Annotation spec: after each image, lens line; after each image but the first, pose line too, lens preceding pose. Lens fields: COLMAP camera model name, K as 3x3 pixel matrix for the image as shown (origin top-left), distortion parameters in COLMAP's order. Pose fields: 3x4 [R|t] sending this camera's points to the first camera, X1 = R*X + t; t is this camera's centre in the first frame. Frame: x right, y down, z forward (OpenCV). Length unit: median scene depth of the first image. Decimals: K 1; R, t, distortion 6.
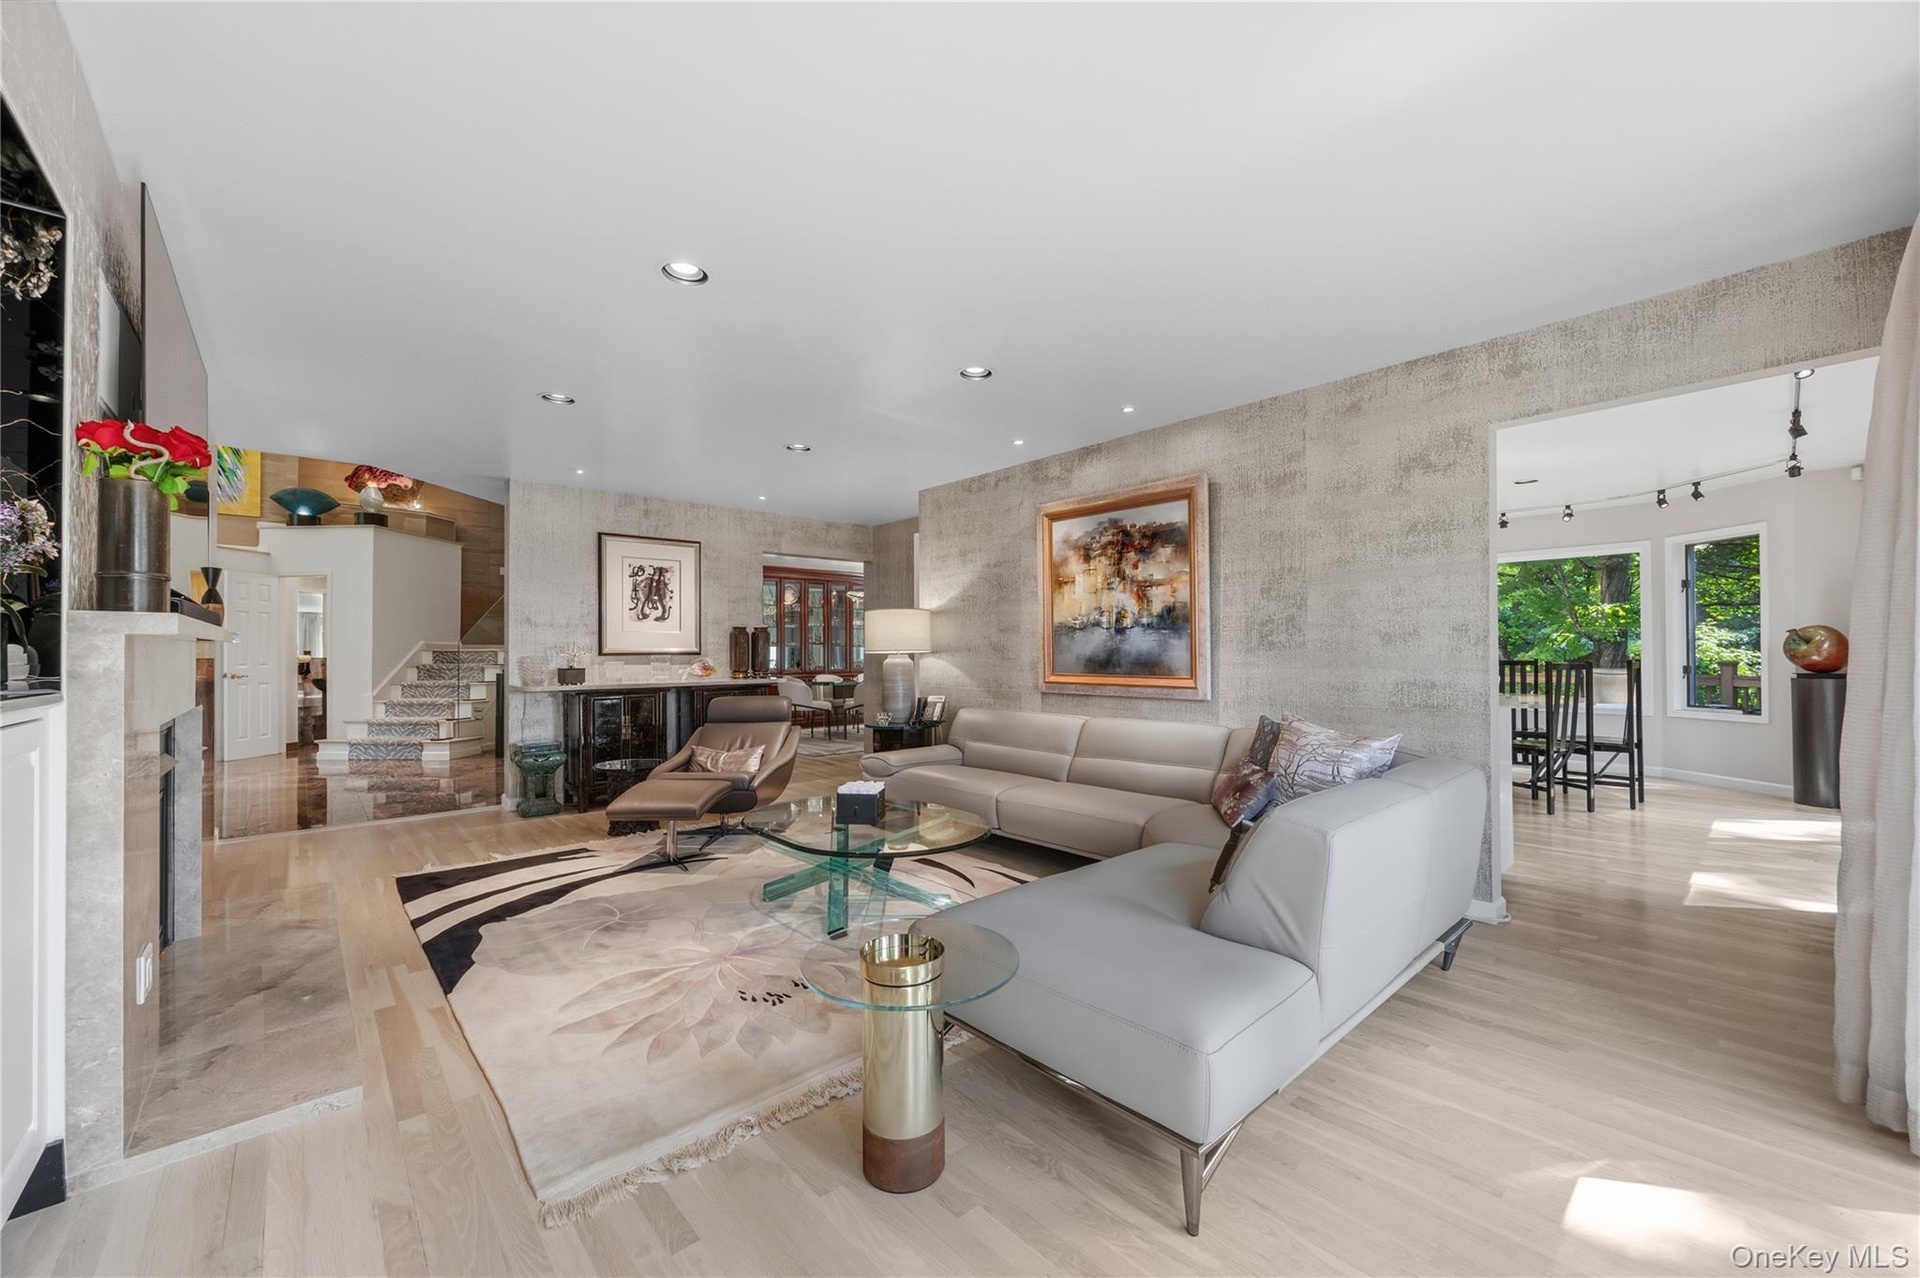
lens RADIAL K [[740.9, 0, 964.8], [0, 740.9, 652.4], [0, 0, 1]] dist [0.000632, -0.000411]
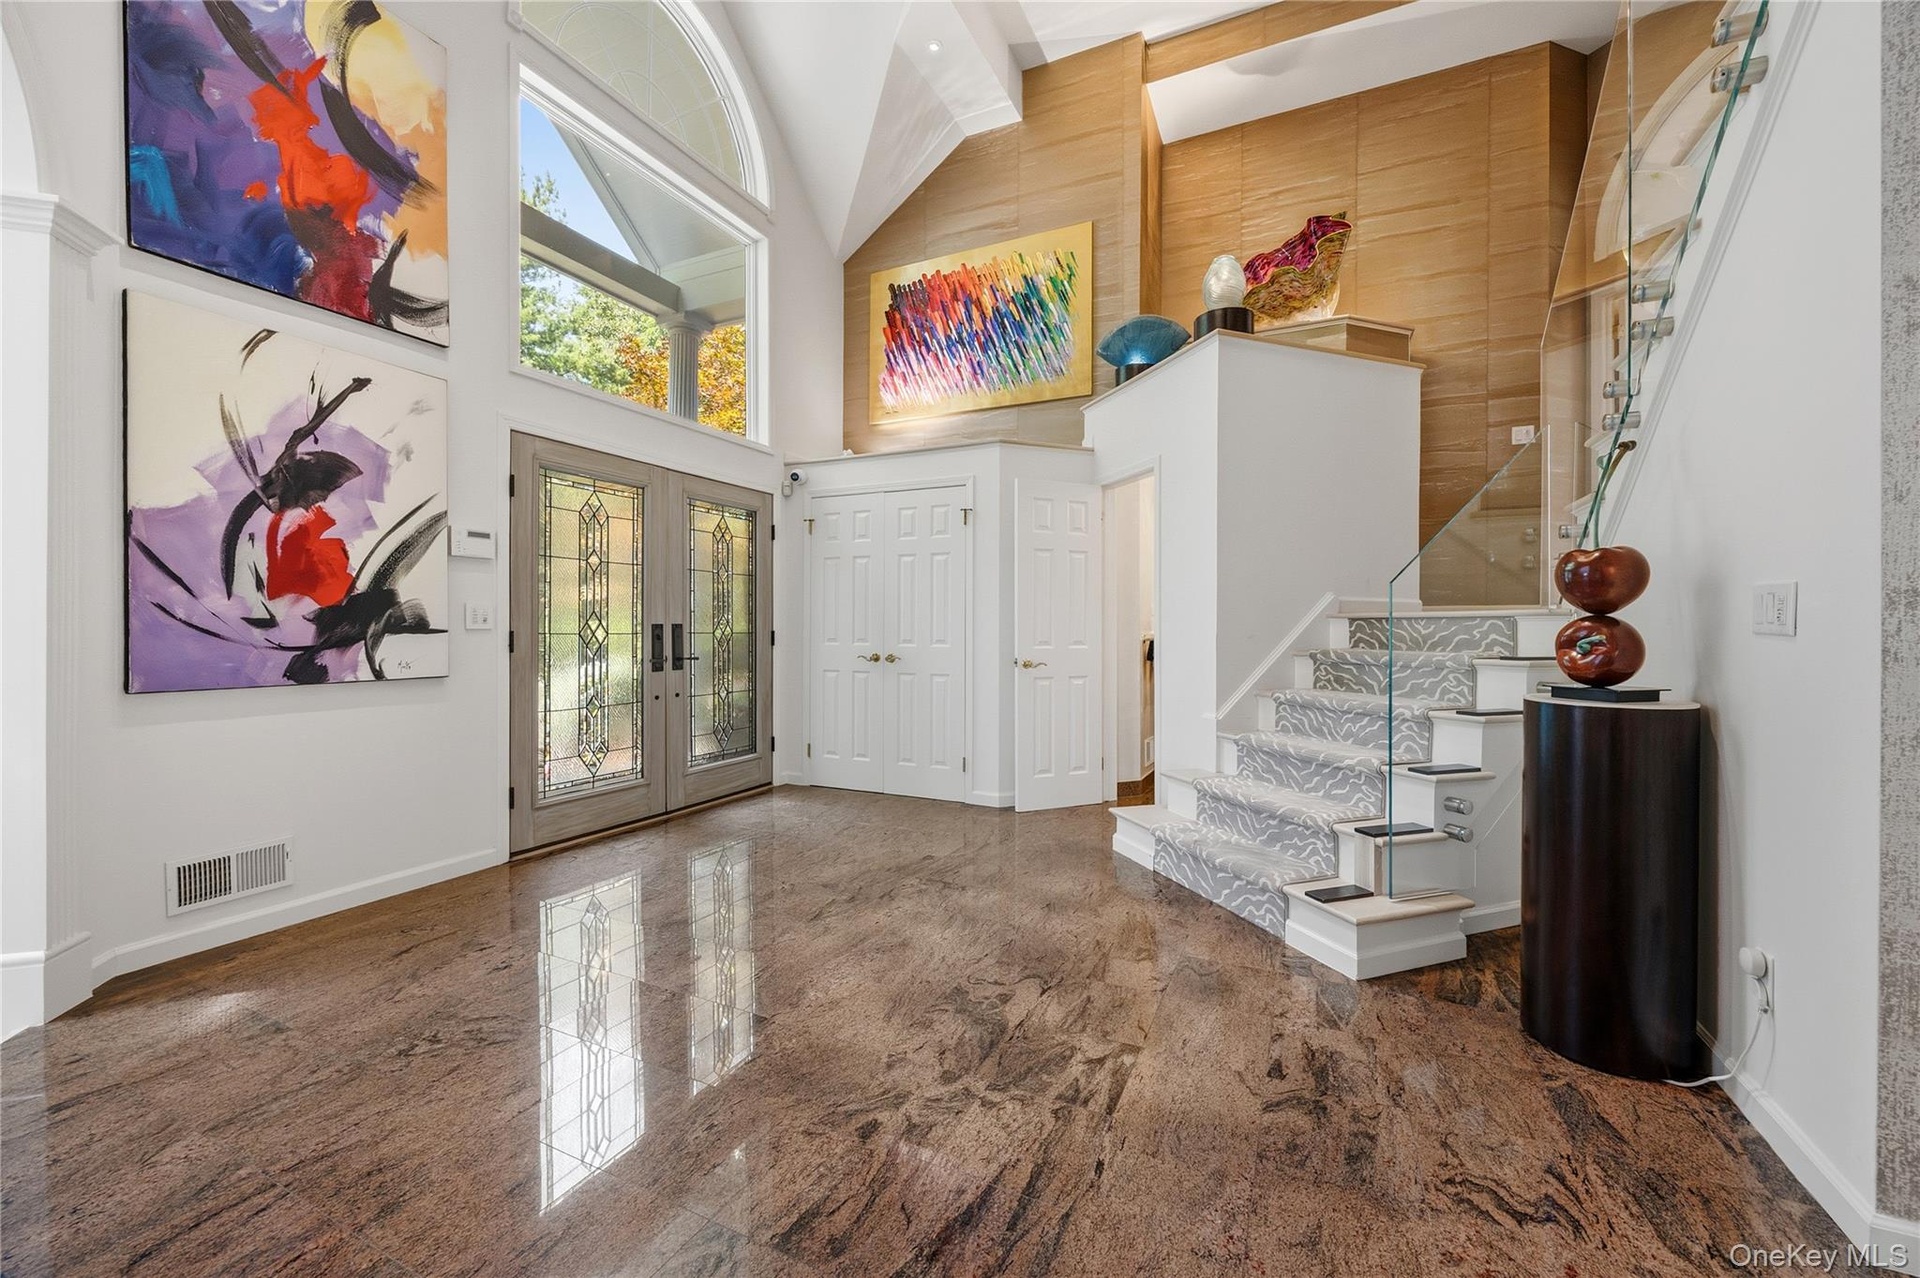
lens RADIAL K [[740.9, 0, 969.4], [0, 740.9, 628.4], [0, 0, 1]] dist [0.000632, -0.000411]
pose [[0.391317, 0.006125, -0.920235, -0.443701], [0.001336, 0.999973, 0.007224, 0.000314], [0.920255, -0.004057, 0.391299, 0.680151]]
